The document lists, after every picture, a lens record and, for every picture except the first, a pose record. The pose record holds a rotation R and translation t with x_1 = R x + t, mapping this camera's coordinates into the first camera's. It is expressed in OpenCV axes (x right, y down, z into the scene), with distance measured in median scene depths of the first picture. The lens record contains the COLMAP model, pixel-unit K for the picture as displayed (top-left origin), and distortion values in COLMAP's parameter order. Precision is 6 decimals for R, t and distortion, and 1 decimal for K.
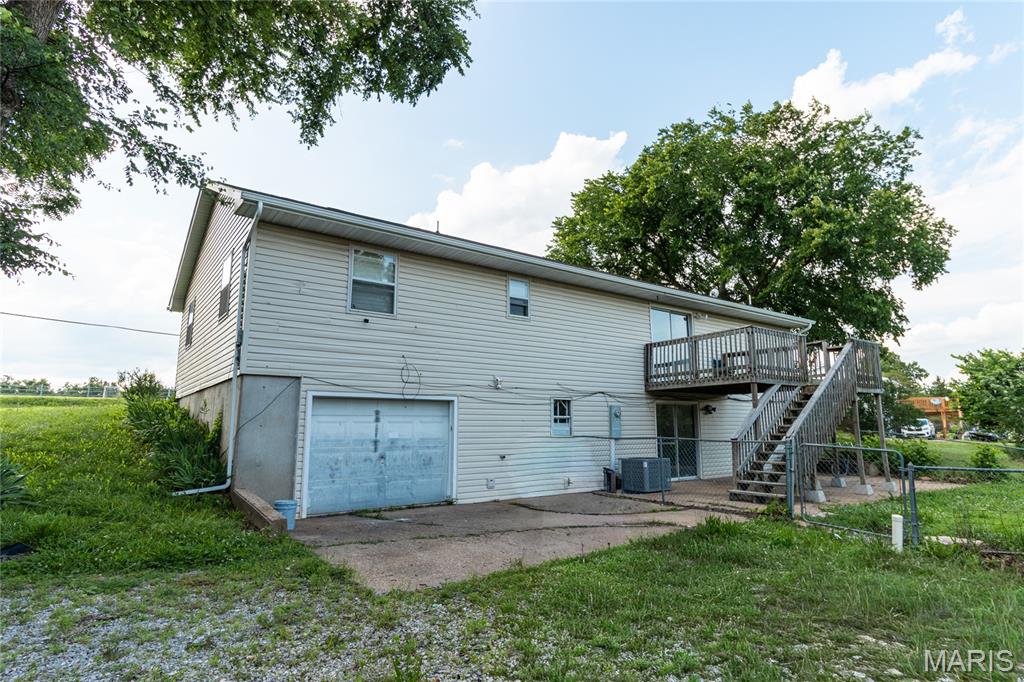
lens RADIAL K [[563.5, 0, 515.4], [0, 563.5, 332.4], [0, 0, 1]] dist [-0.028468, 0.000249]
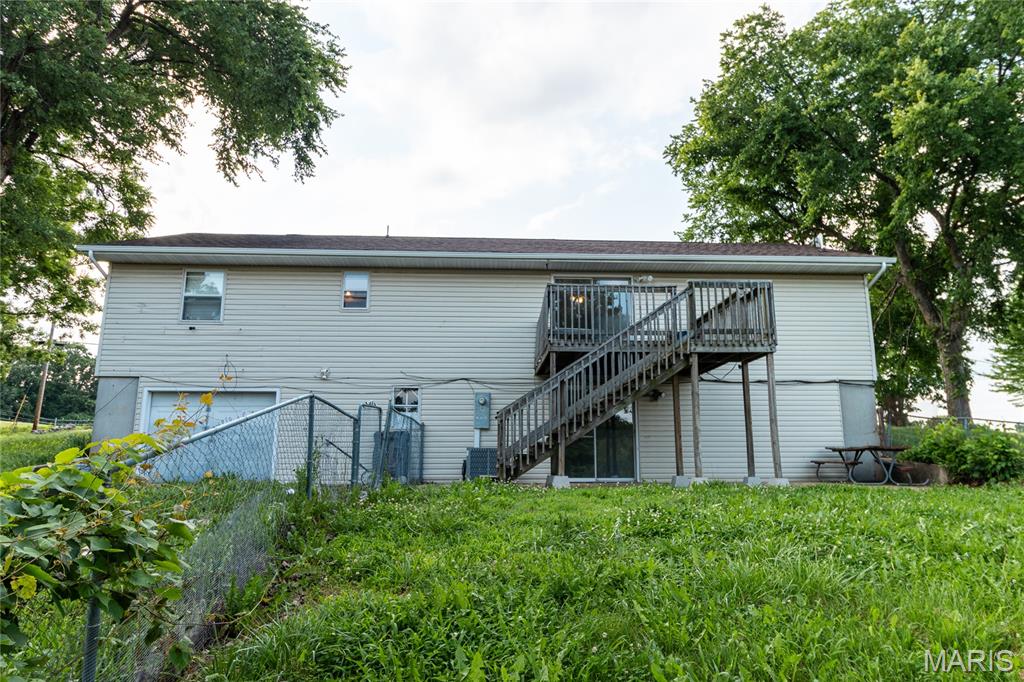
lens RADIAL K [[676.7, 0, 514.4], [0, 676.7, 324.5], [0, 0, 1]] dist [-0.010480, 0.000347]
pose [[0.829615, -0.111856, -0.547017, 0.910263], [0.092224, 0.993722, -0.063330, 0.104560], [0.550666, 0.002091, 0.834723, 0.130993]]
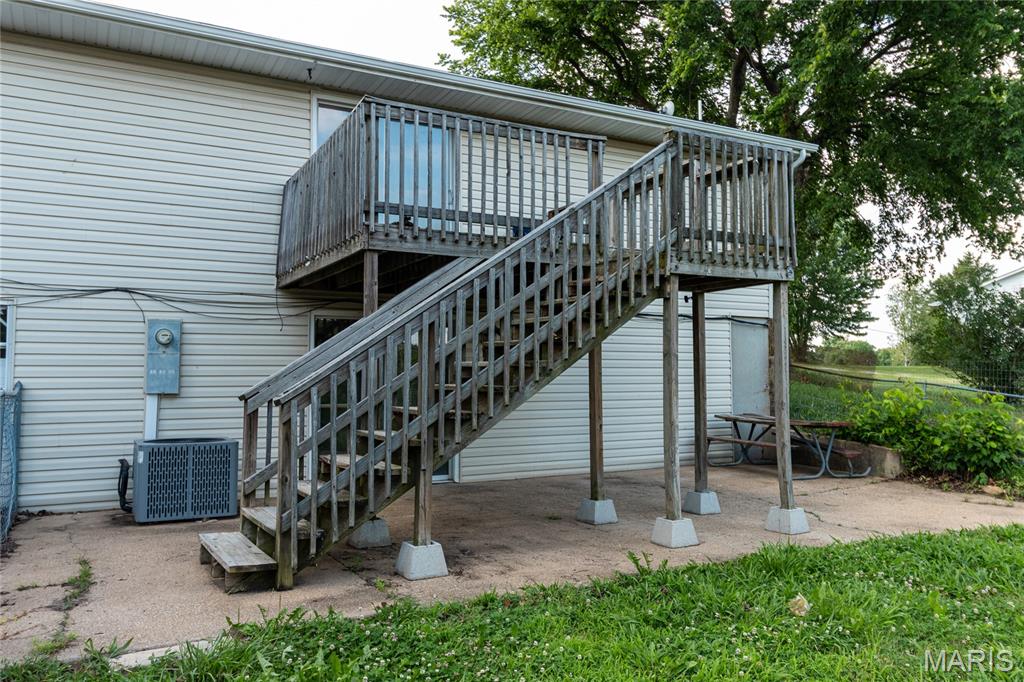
lens RADIAL K [[796.7, 0, 526.3], [0, 796.7, 336.7], [0, 0, 1]] dist [-0.004376, -0.006059]
pose [[0.993285, -0.006506, -0.115514, 0.576524], [0.020400, 0.992623, 0.119514, 0.082934], [0.113884, -0.121068, 0.986090, 0.468232]]
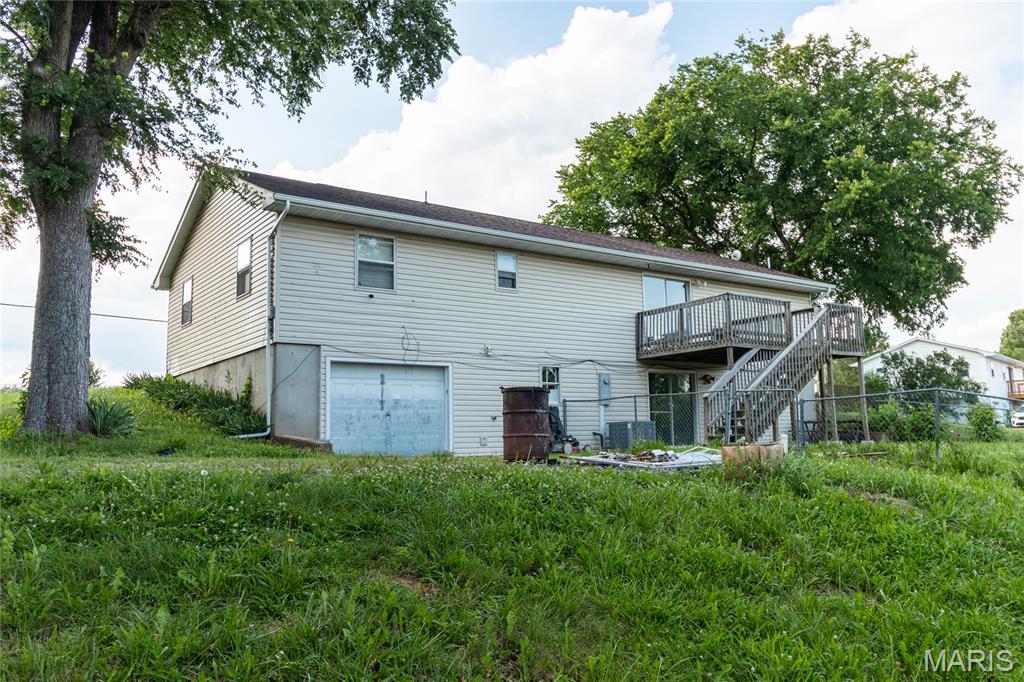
lens RADIAL K [[828.9, 0, 516.6], [0, 828.9, 335.9], [0, 0, 1]] dist [-0.096761, -0.026703]
pose [[0.999734, -0.019220, -0.012733, 0.041392], [0.019698, 0.999063, 0.038532, 0.001067], [0.011981, -0.038773, 0.999176, -0.556056]]
